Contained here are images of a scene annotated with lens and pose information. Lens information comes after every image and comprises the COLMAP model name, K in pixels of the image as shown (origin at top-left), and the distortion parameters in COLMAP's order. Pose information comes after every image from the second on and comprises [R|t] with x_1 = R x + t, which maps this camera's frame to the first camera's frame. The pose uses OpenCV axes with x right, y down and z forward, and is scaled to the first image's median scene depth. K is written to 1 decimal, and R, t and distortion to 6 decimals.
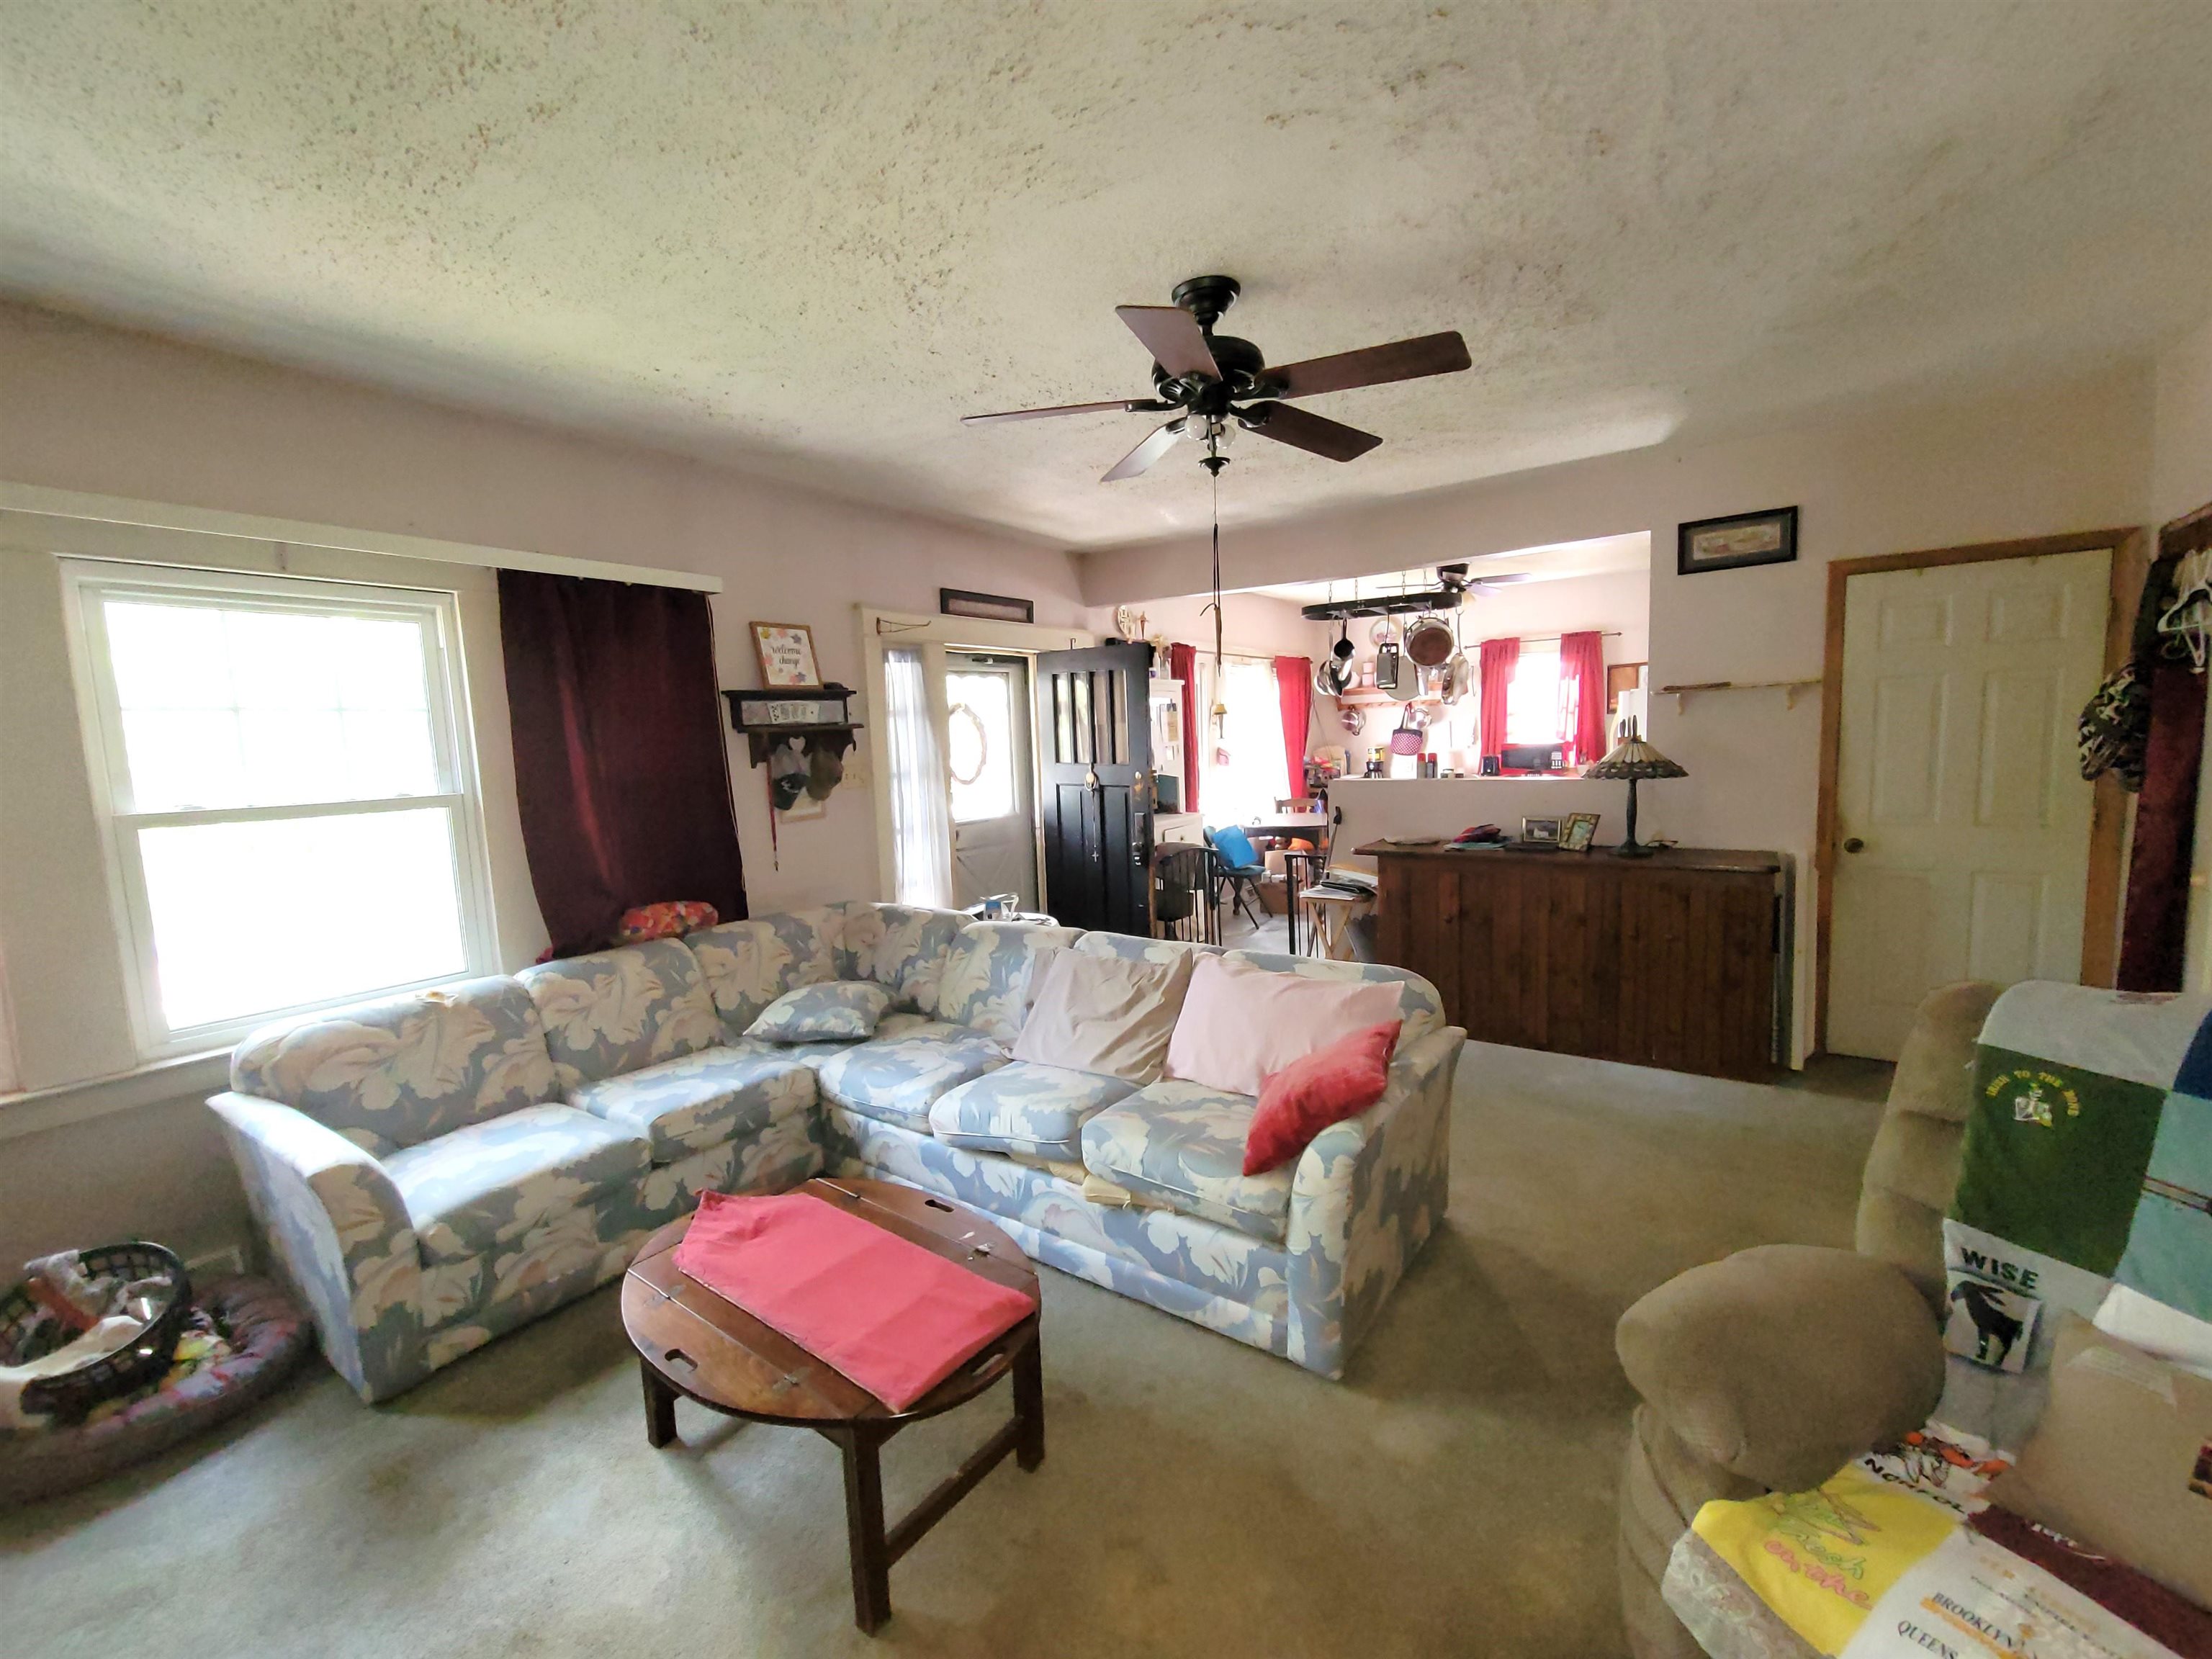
lens RADIAL K [[893.9, 0, 1111.9], [0, 893.9, 832.7], [0, 0, 1]] dist [0.000470, -0.000423]
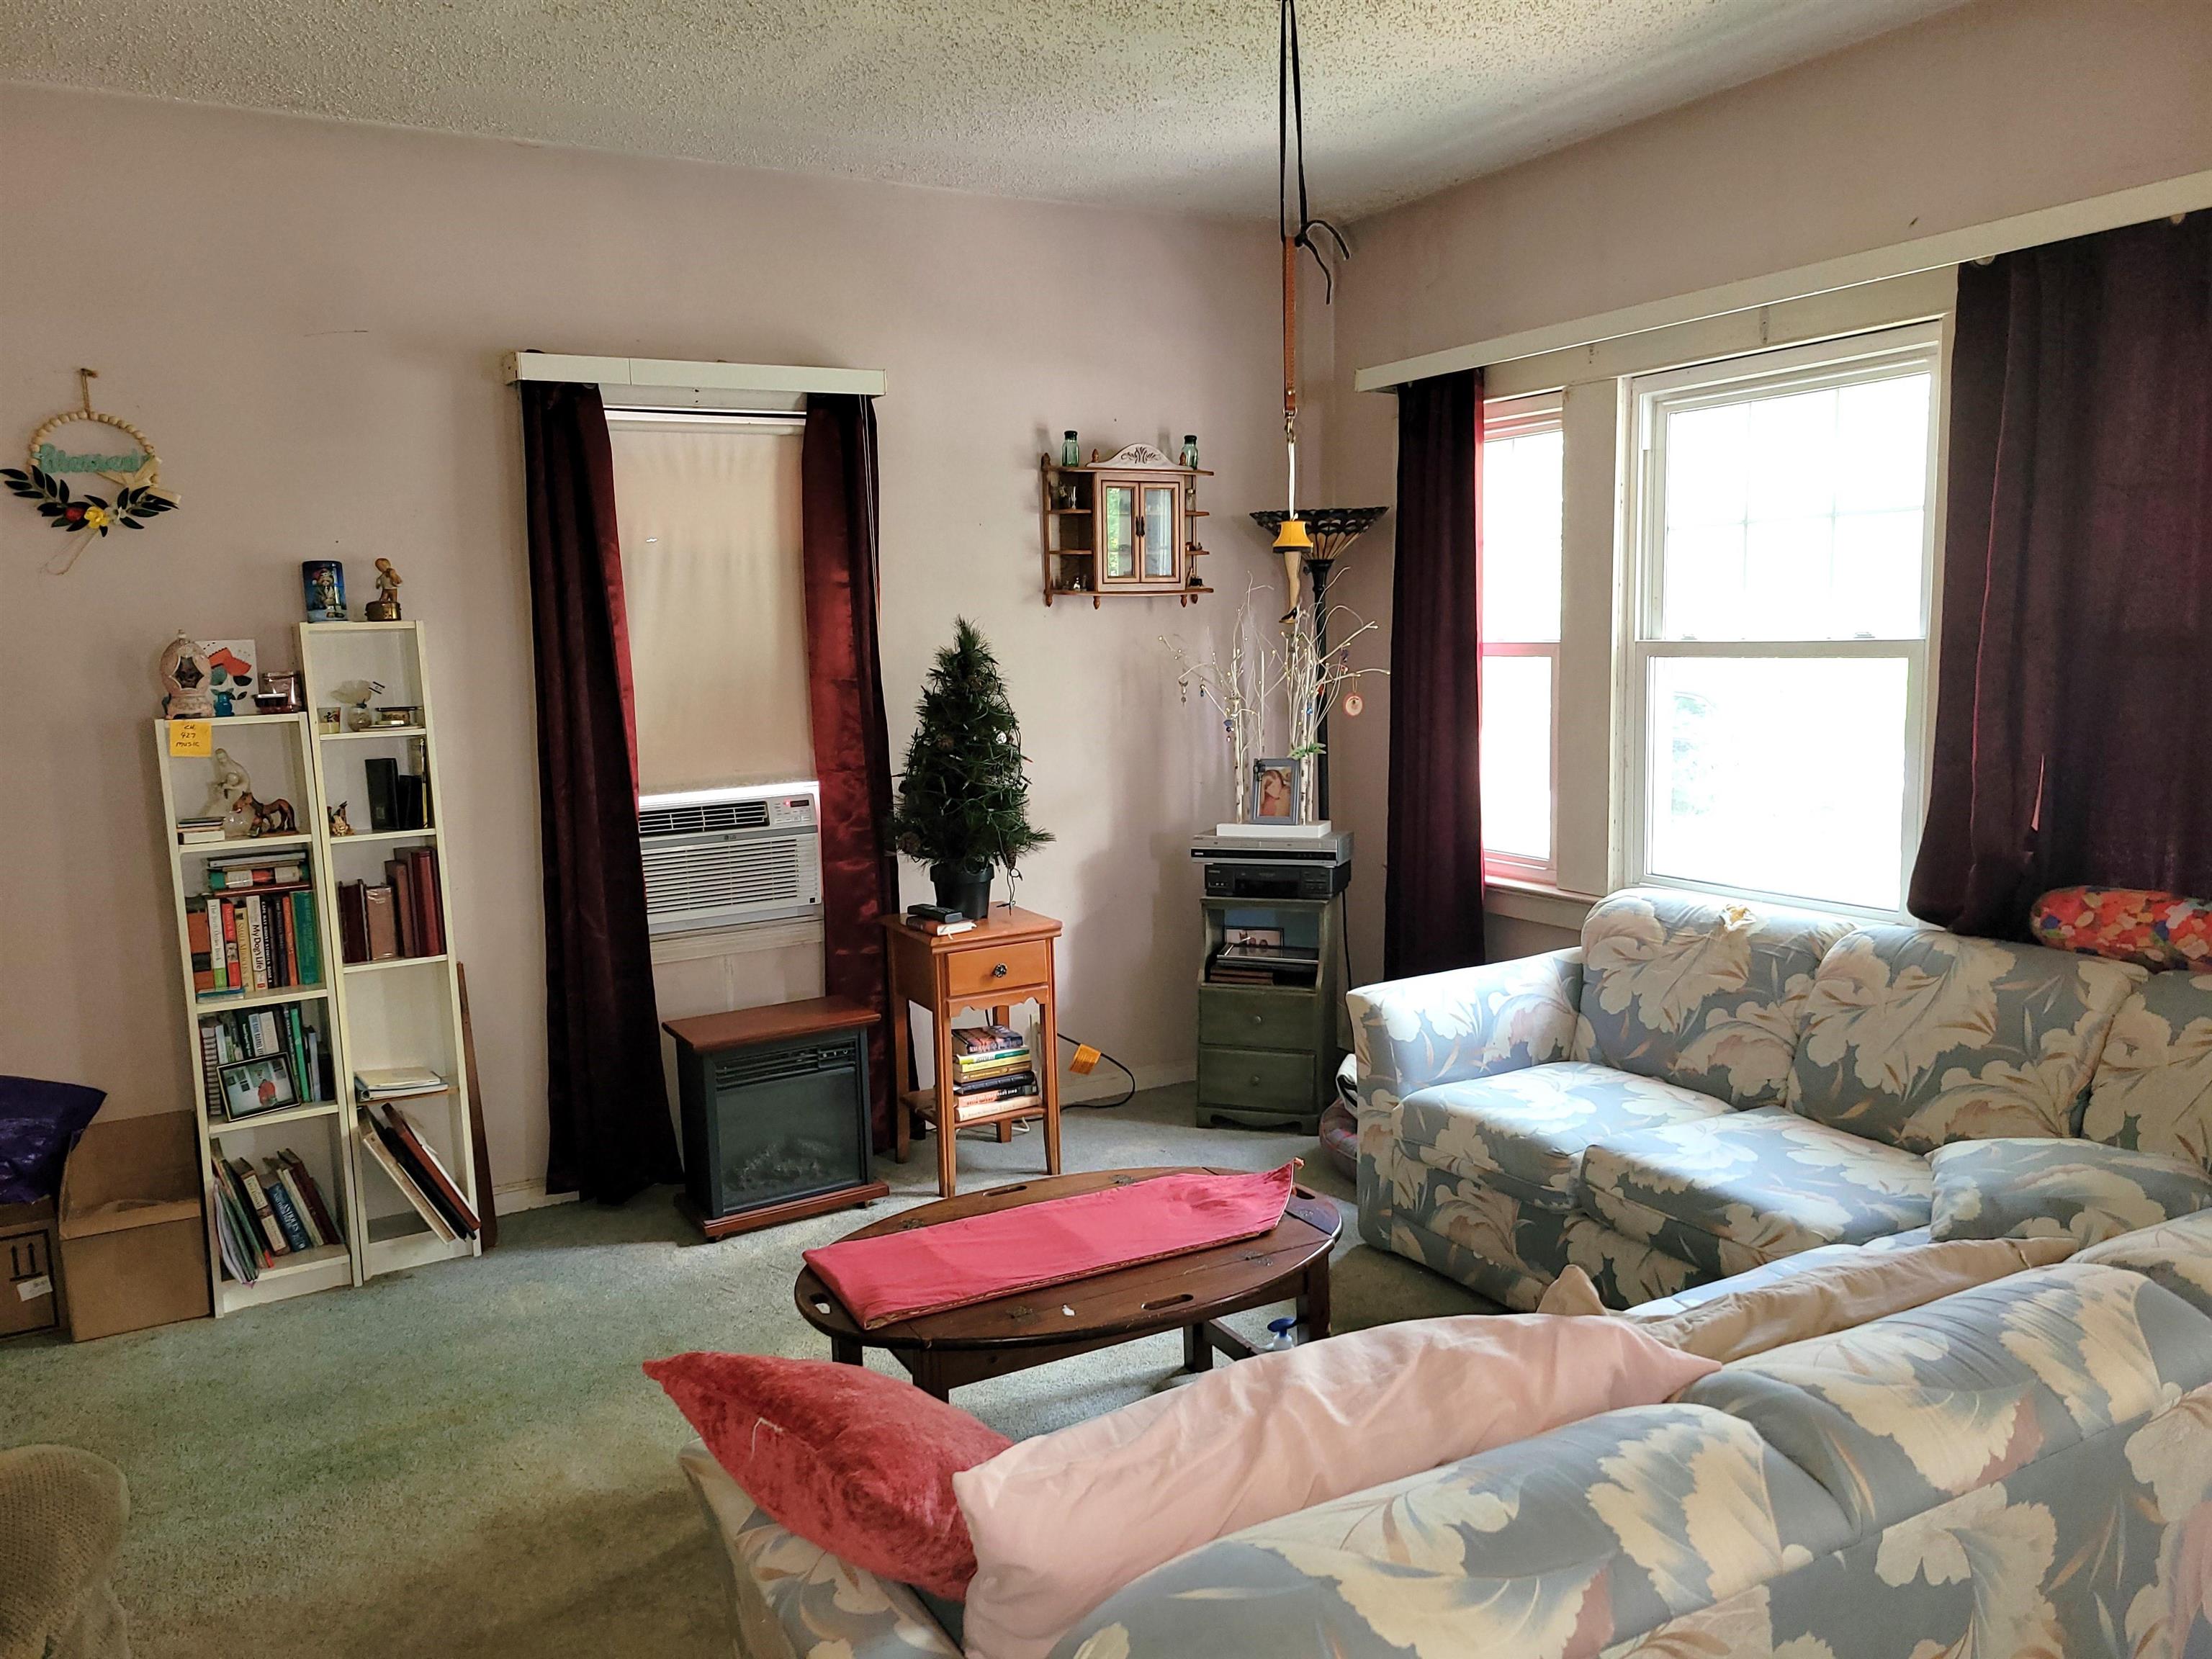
lens RADIAL K [[1637.8, 0, 1106.0], [0, 1637.8, 829.5], [0, 0, 1]] dist [0.046313, -0.016010]
pose [[-0.423119, 0.163613, -0.891179, 0.517474], [-0.050812, 0.977729, 0.203628, -0.105764], [0.904648, 0.131441, -0.405383, 0.839250]]
